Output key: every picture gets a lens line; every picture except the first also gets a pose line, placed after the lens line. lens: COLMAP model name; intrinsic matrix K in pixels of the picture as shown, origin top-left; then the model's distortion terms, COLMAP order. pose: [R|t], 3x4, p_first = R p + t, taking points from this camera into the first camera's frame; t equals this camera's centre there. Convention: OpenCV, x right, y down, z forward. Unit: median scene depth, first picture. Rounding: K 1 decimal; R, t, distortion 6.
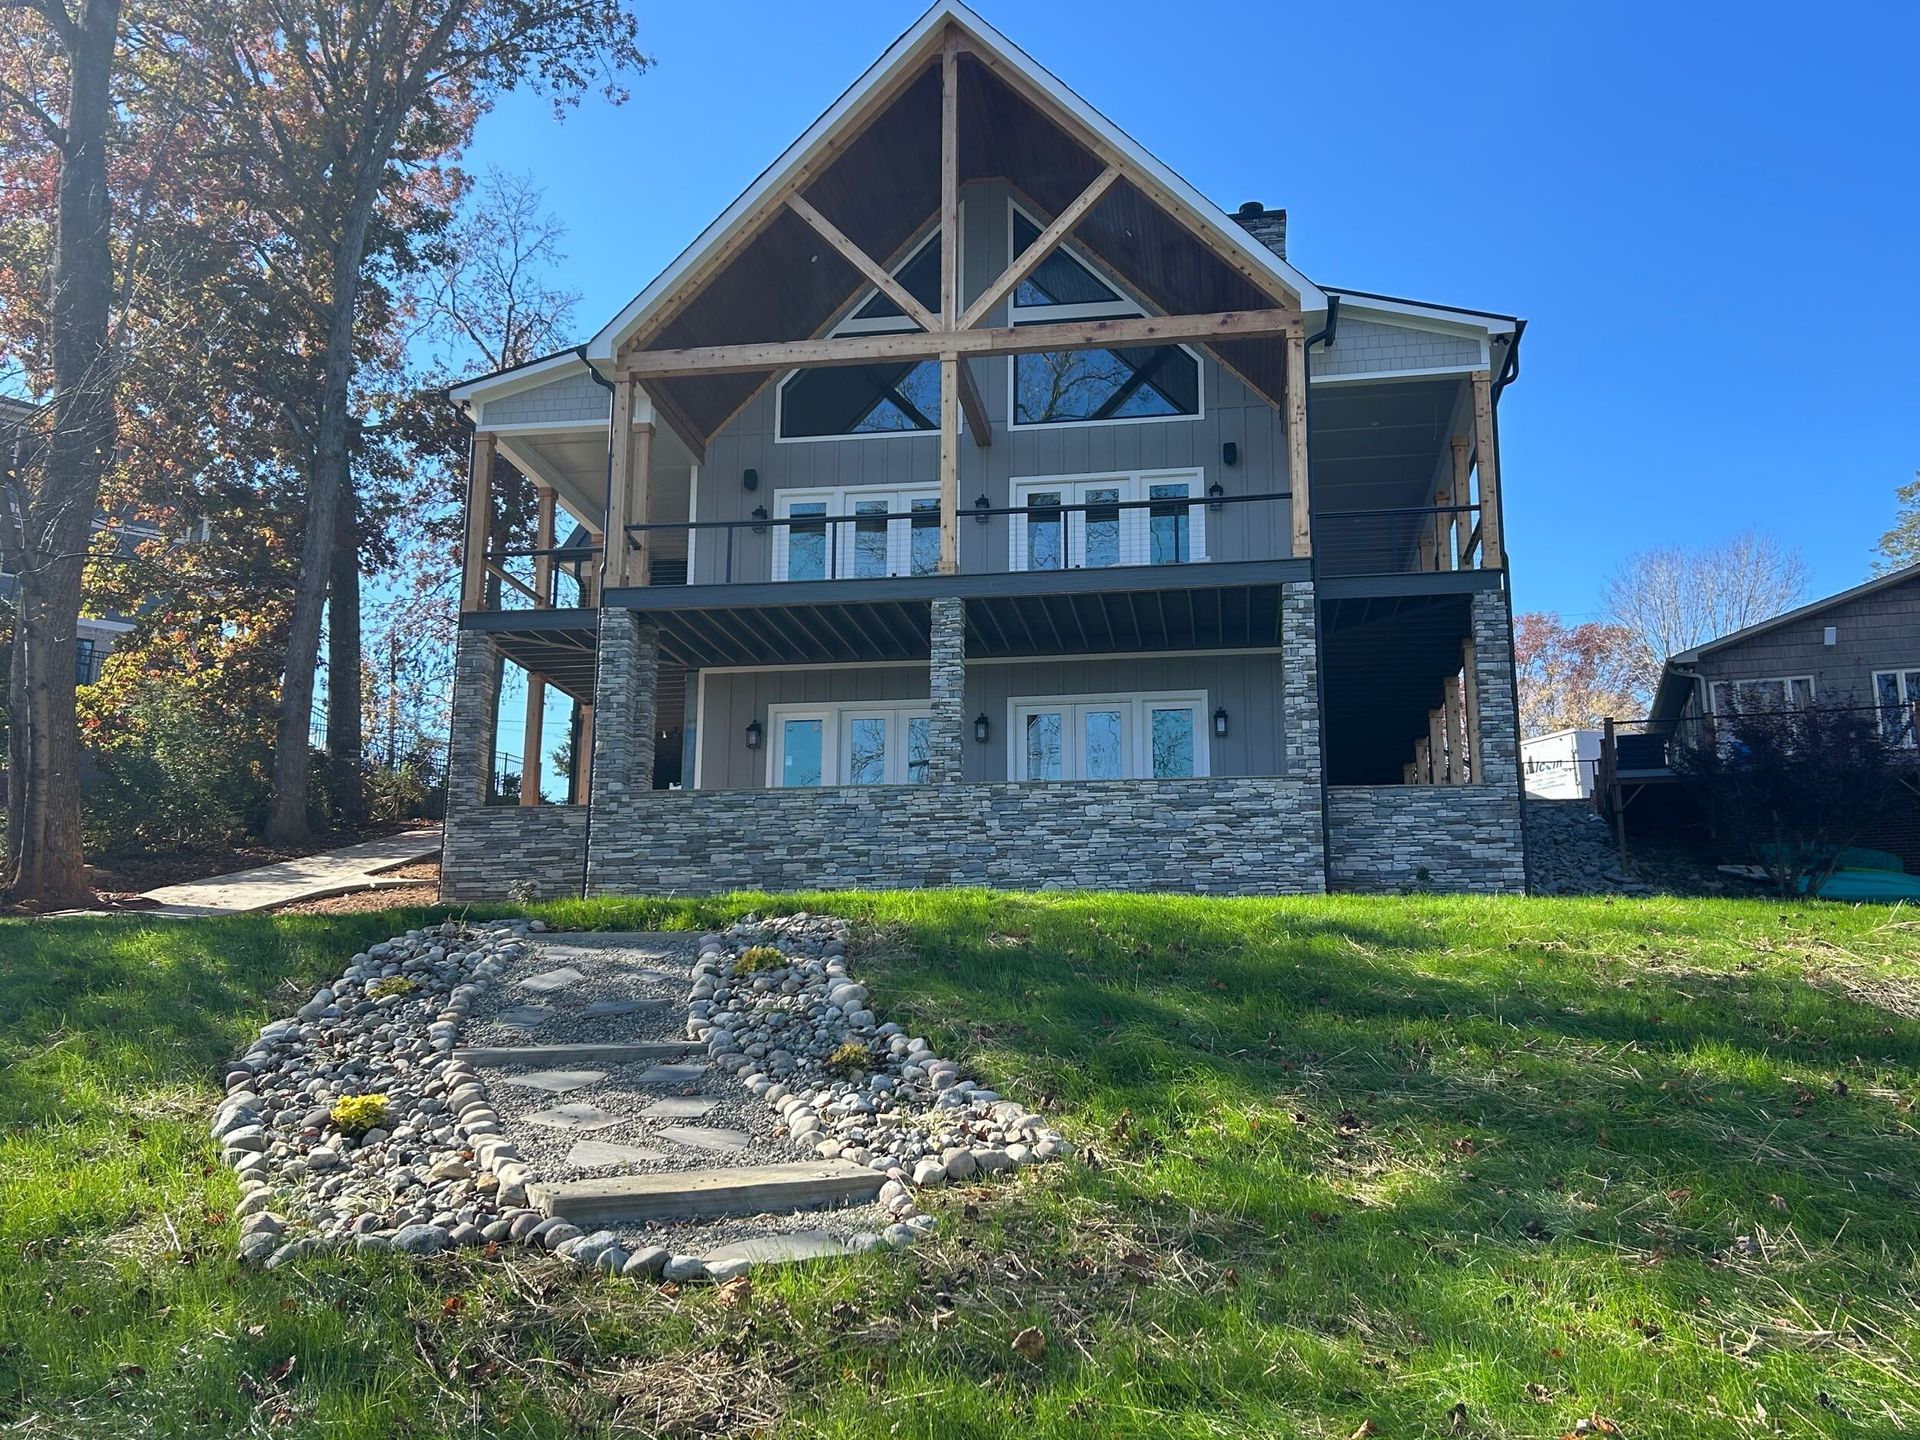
lens RADIAL K [[1564.6, 0, 964.9], [0, 1564.6, 730.6], [0, 0, 1]] dist [0.074536, -0.105891]
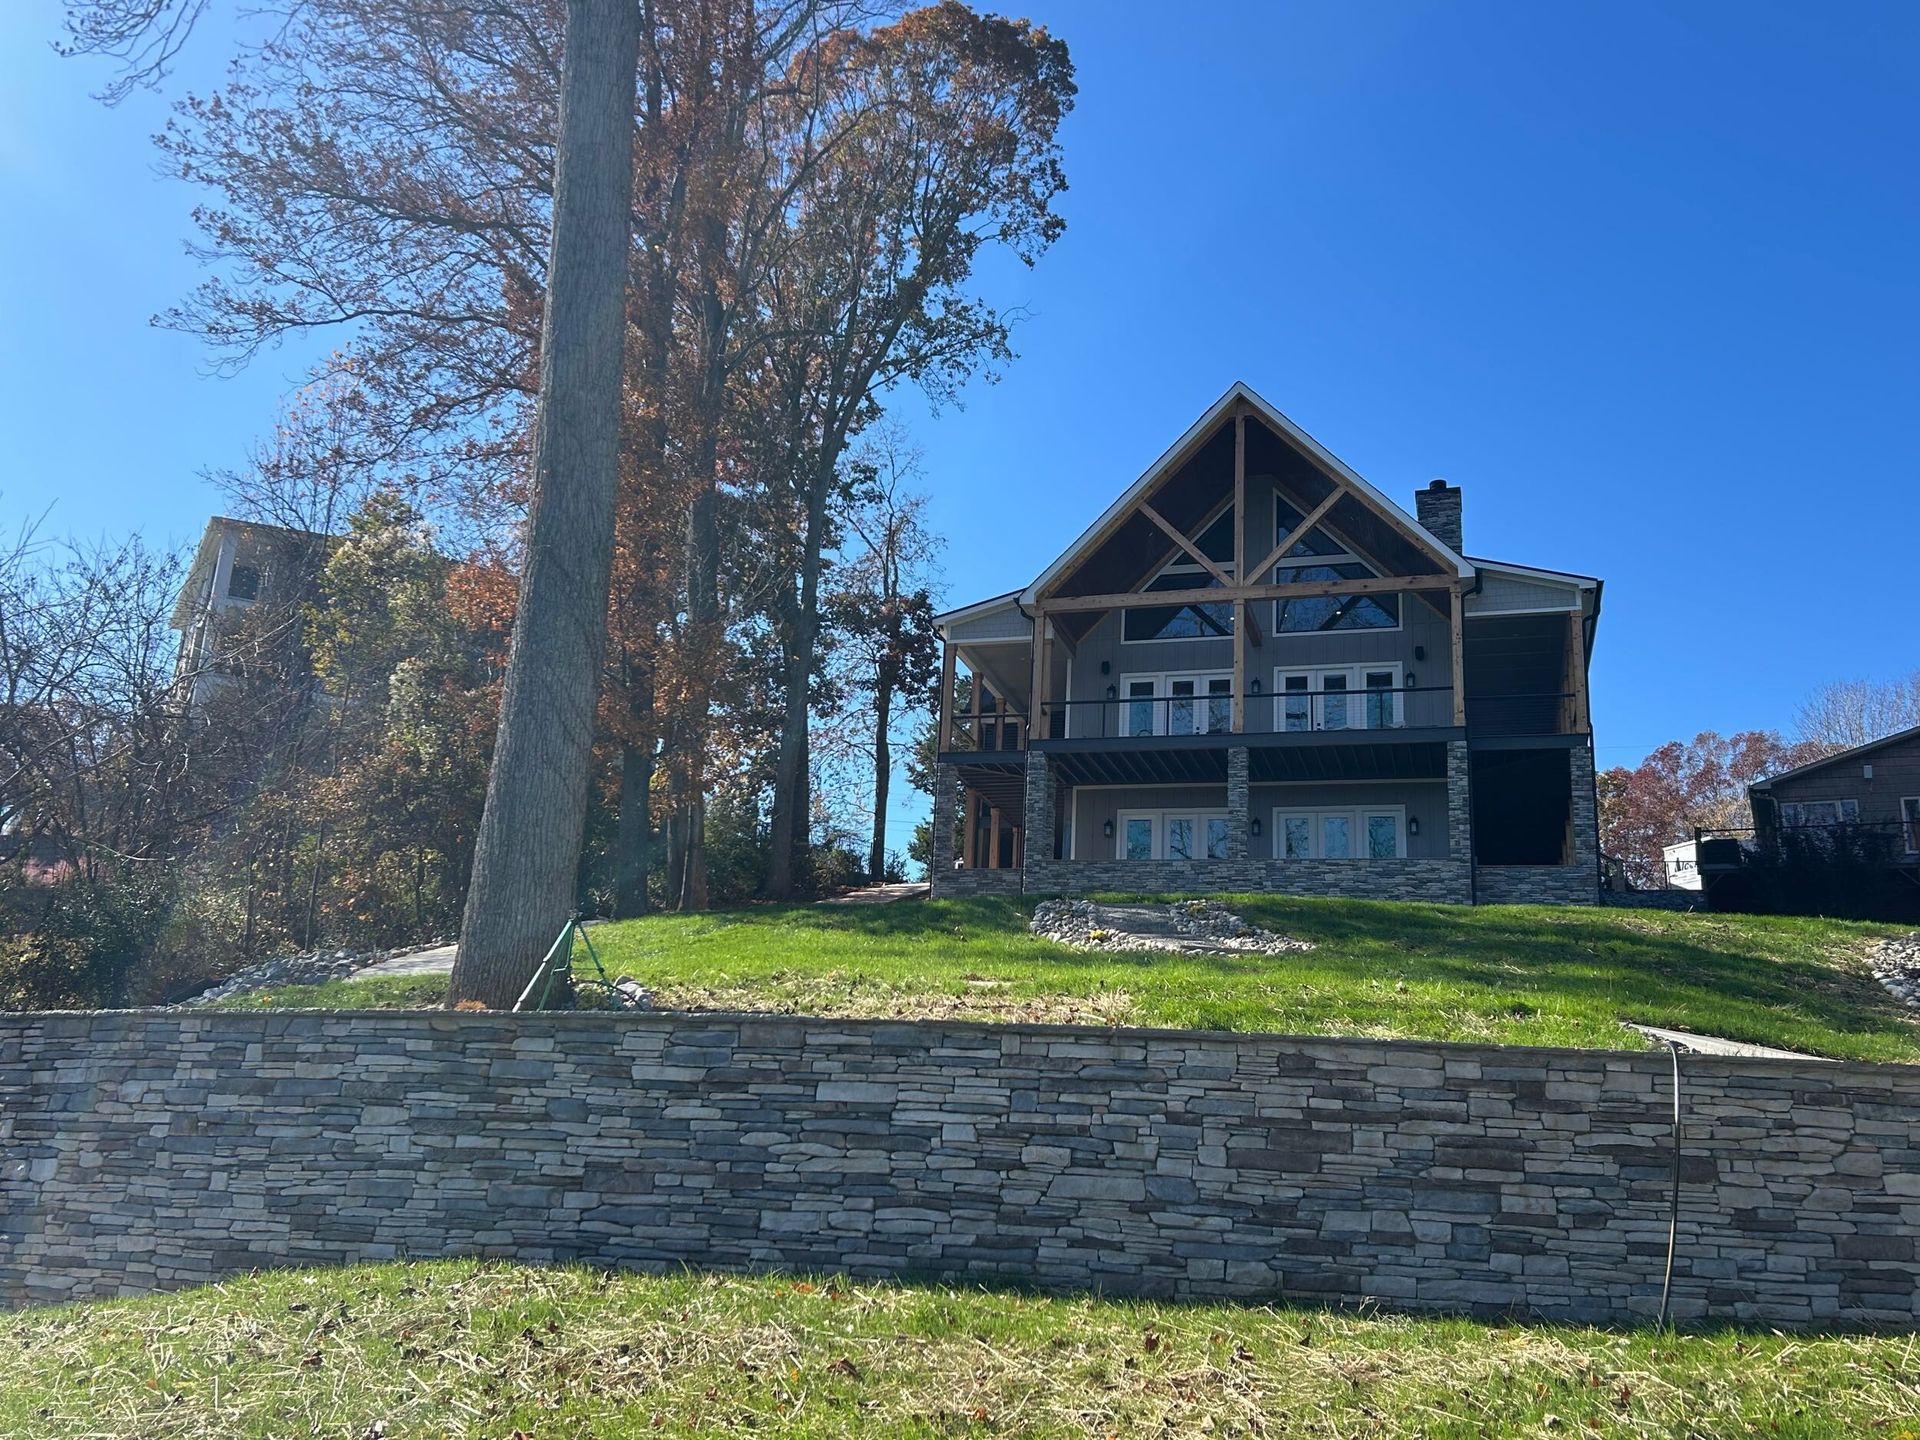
lens RADIAL K [[1564.6, 0, 943.5], [0, 1564.6, 722.3], [0, 0, 1]] dist [0.074536, -0.105891]
pose [[0.986400, 0.003878, -0.164317, -0.045337], [-0.015213, 0.997584, -0.067785, 0.006058], [0.163657, 0.069363, 0.984076, -0.674251]]
